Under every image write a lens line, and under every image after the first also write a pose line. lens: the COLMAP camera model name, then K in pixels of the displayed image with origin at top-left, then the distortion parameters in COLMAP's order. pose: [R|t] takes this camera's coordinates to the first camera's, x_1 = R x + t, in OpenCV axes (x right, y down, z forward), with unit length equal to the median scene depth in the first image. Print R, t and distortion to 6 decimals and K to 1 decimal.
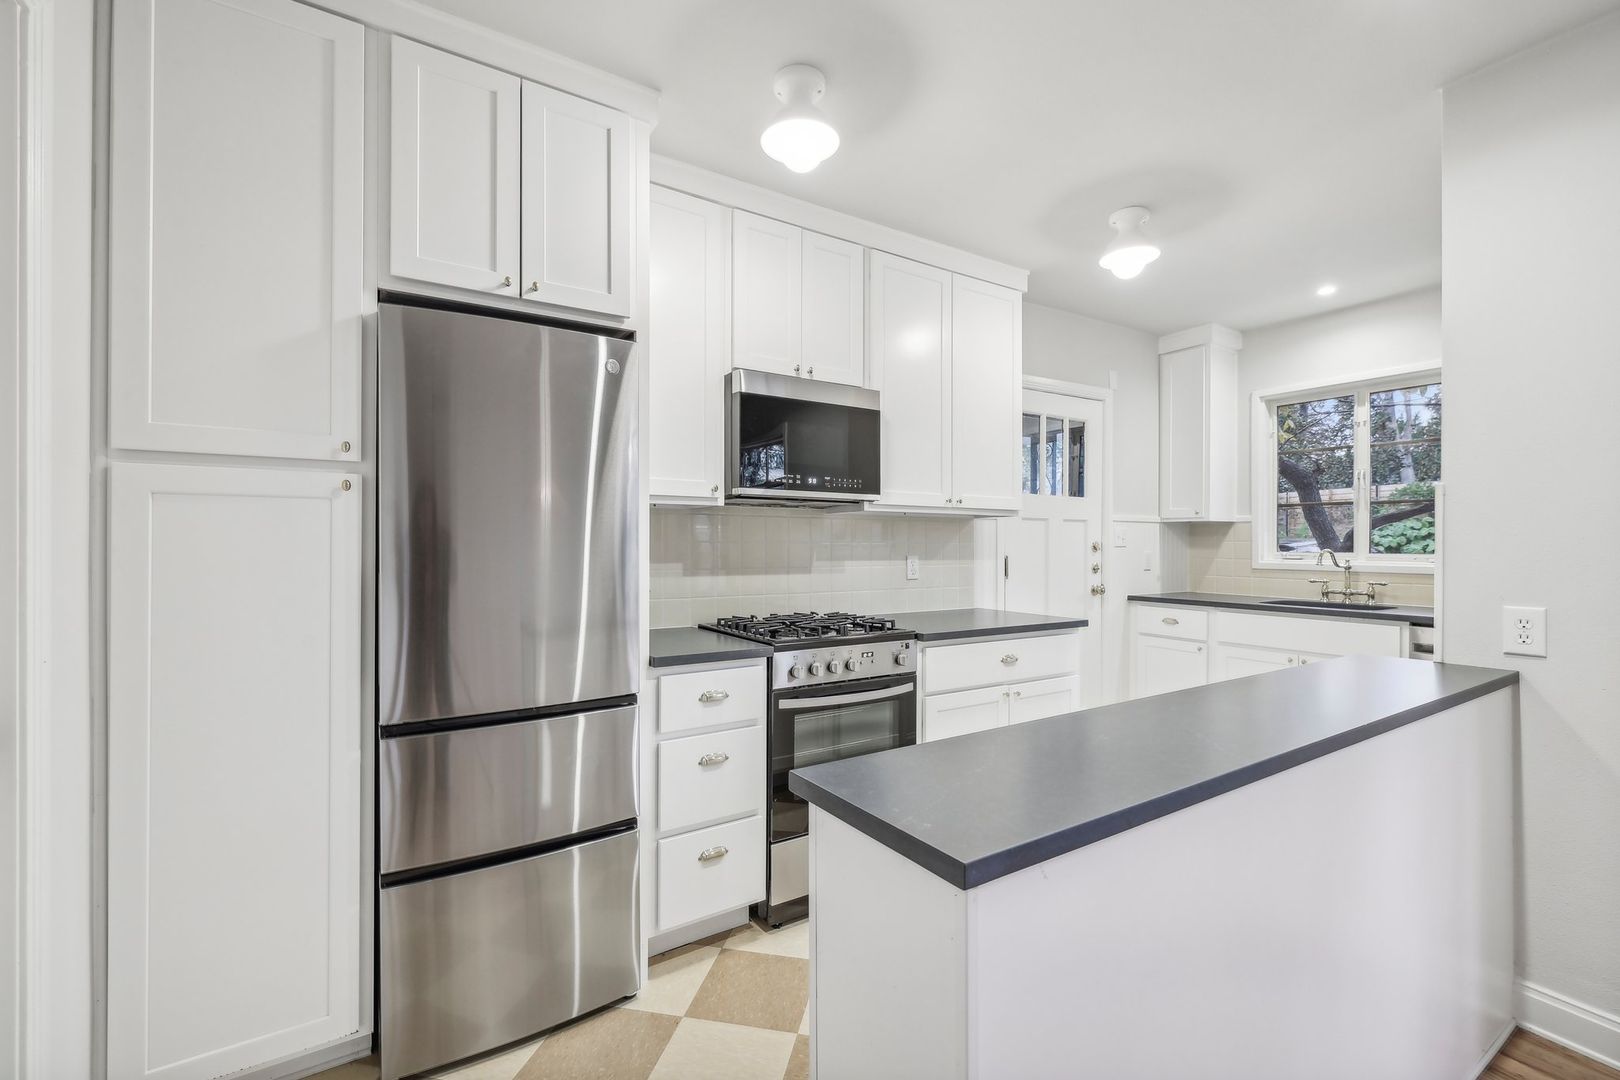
lens RADIAL K [[676.3, 0, 807.9], [0, 676.3, 546.3], [0, 0, 1]] dist [0.023006, 0.000022]
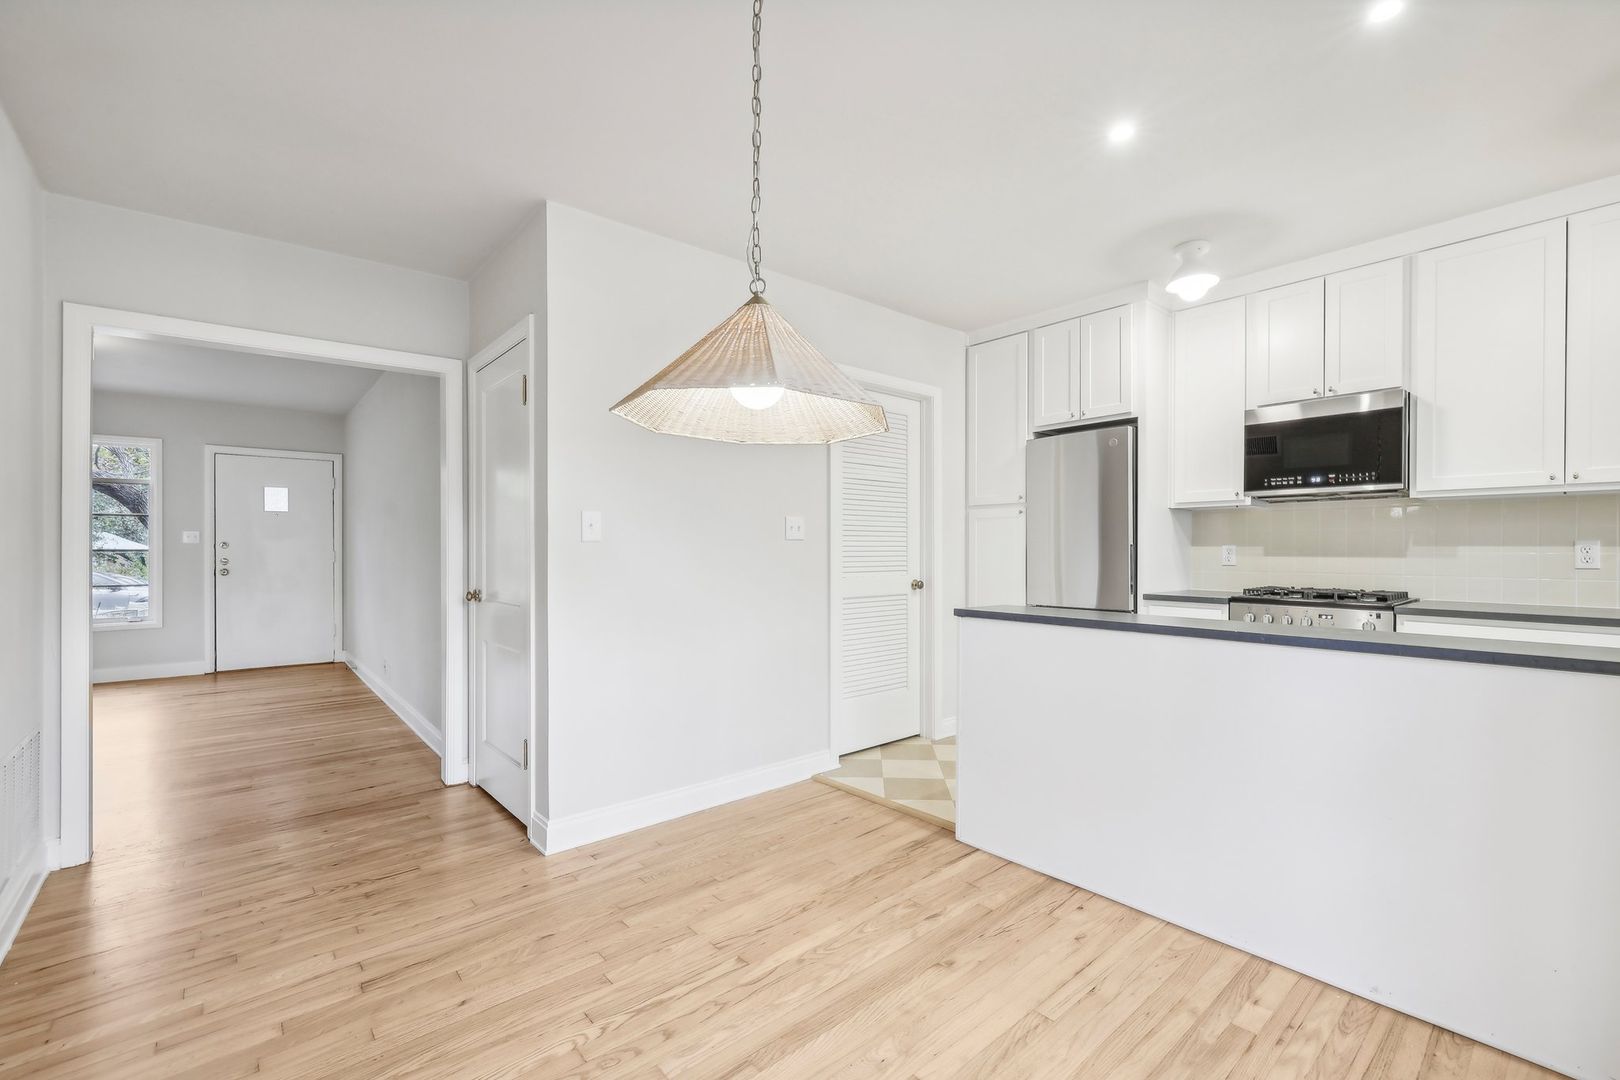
lens RADIAL K [[692.5, 0, 810.0], [0, 692.5, 540.0], [0, 0, 1]] dist [-0.000391, -0.000055]
pose [[0.142715, -0.013025, -0.989678, 1.133557], [-0.001793, 0.999908, -0.013419, 0.034116], [0.989762, 0.003690, 0.142678, -0.114844]]
